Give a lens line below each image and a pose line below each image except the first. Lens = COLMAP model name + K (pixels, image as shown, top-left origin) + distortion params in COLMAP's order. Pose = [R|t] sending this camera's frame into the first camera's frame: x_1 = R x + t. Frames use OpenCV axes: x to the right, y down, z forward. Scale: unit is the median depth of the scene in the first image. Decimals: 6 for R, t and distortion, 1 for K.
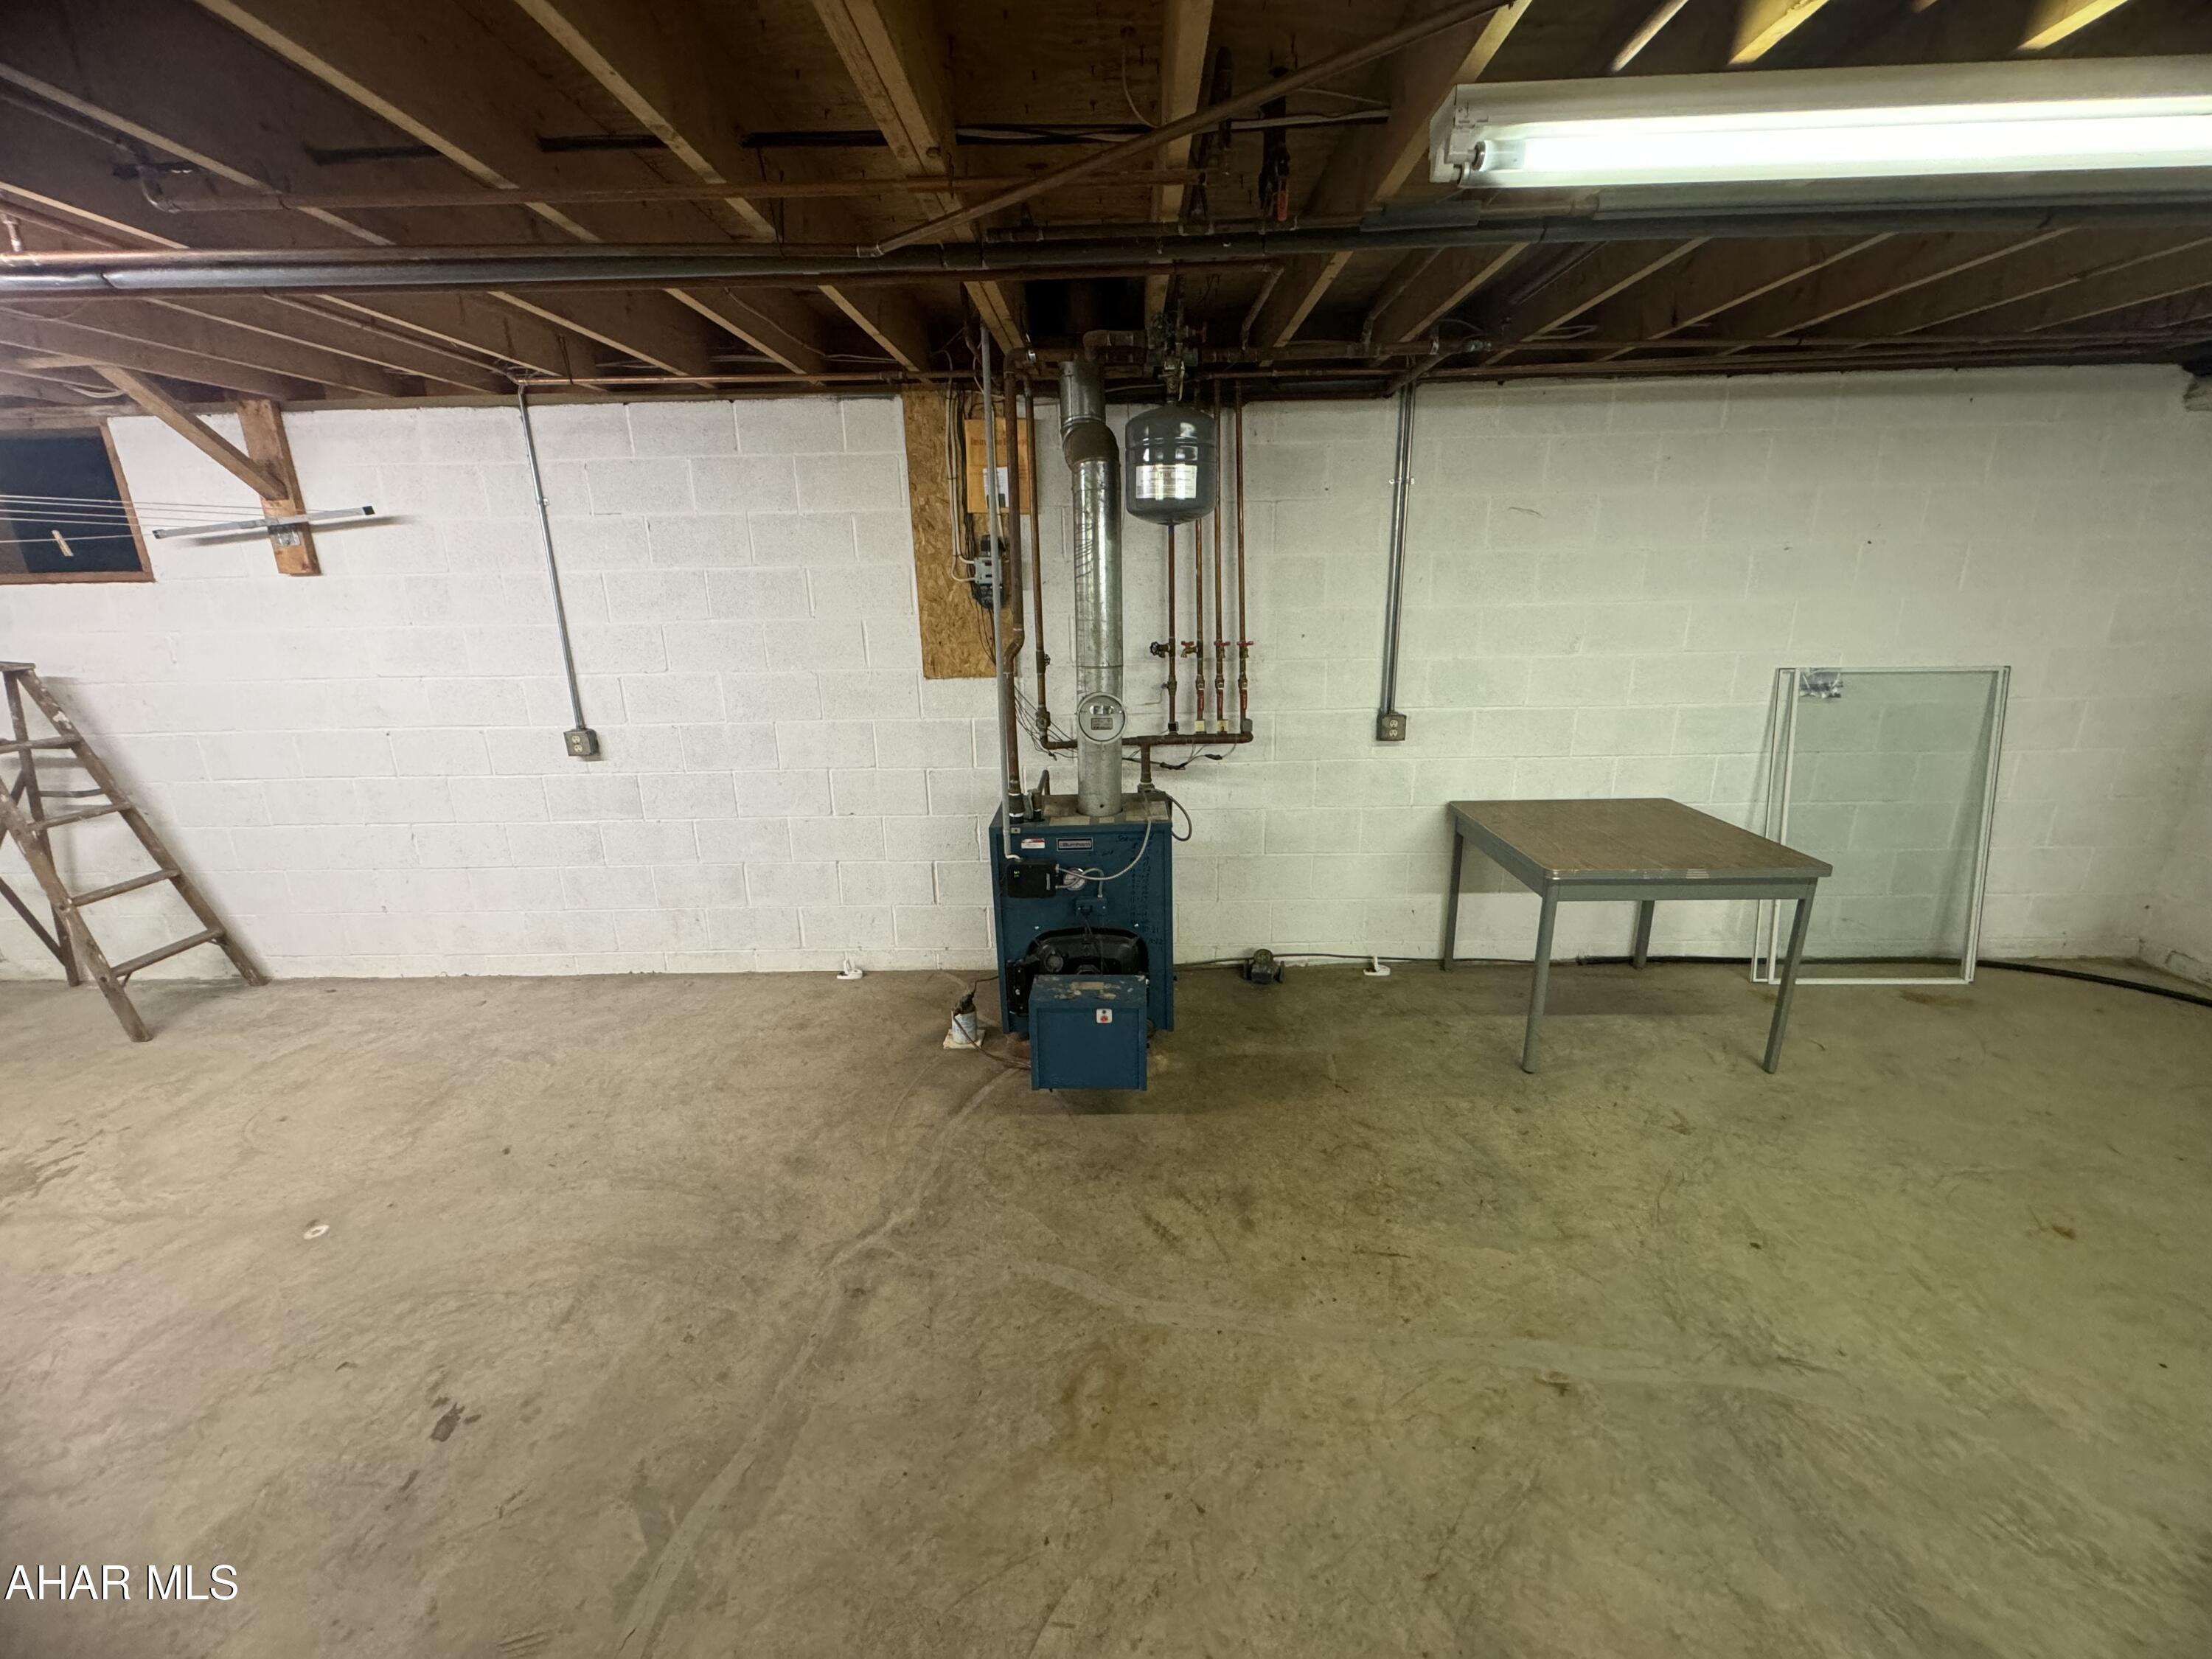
lens RADIAL K [[890.5, 0, 1107.7], [0, 890.5, 825.4], [0, 0, 1]] dist [0.000797, 0.000481]
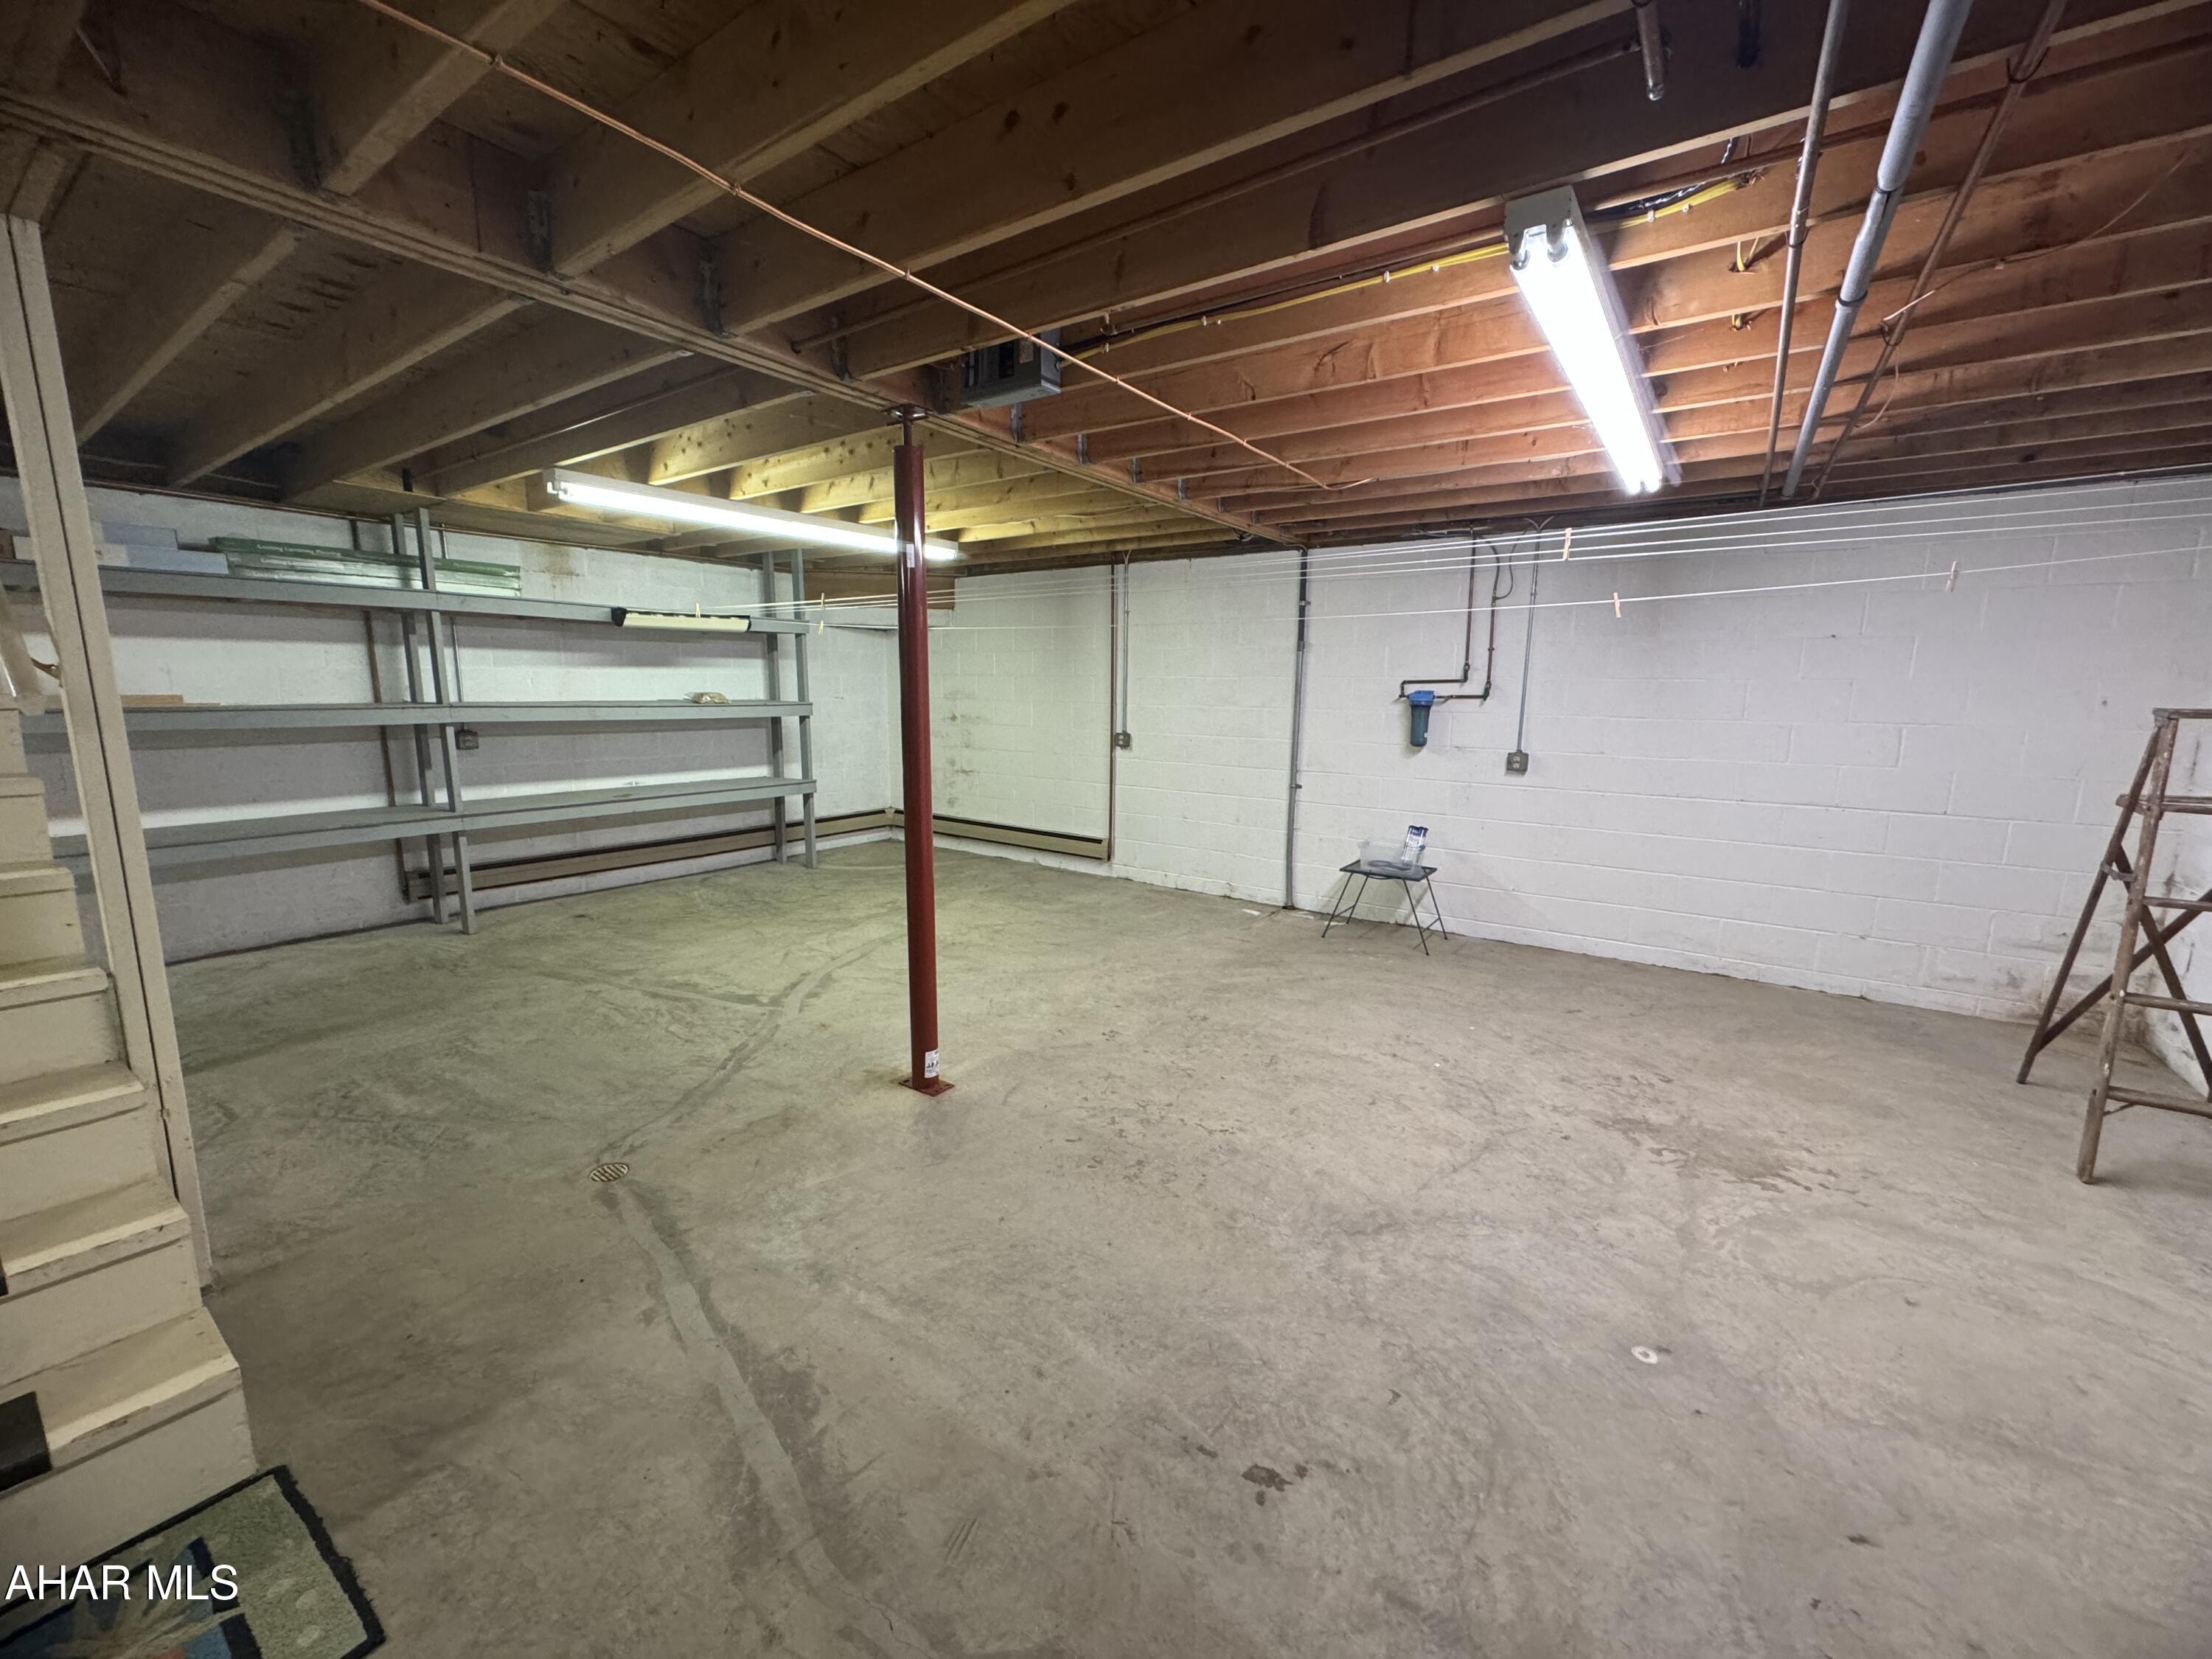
lens RADIAL K [[890.5, 0, 1108.9], [0, 890.5, 830.4], [0, 0, 1]] dist [0.000797, 0.000481]
pose [[-0.554738, 0.149783, -0.818432, -0.007015], [-0.226222, 0.919452, 0.321606, -0.129746], [0.800681, 0.363555, -0.476170, 0.734237]]
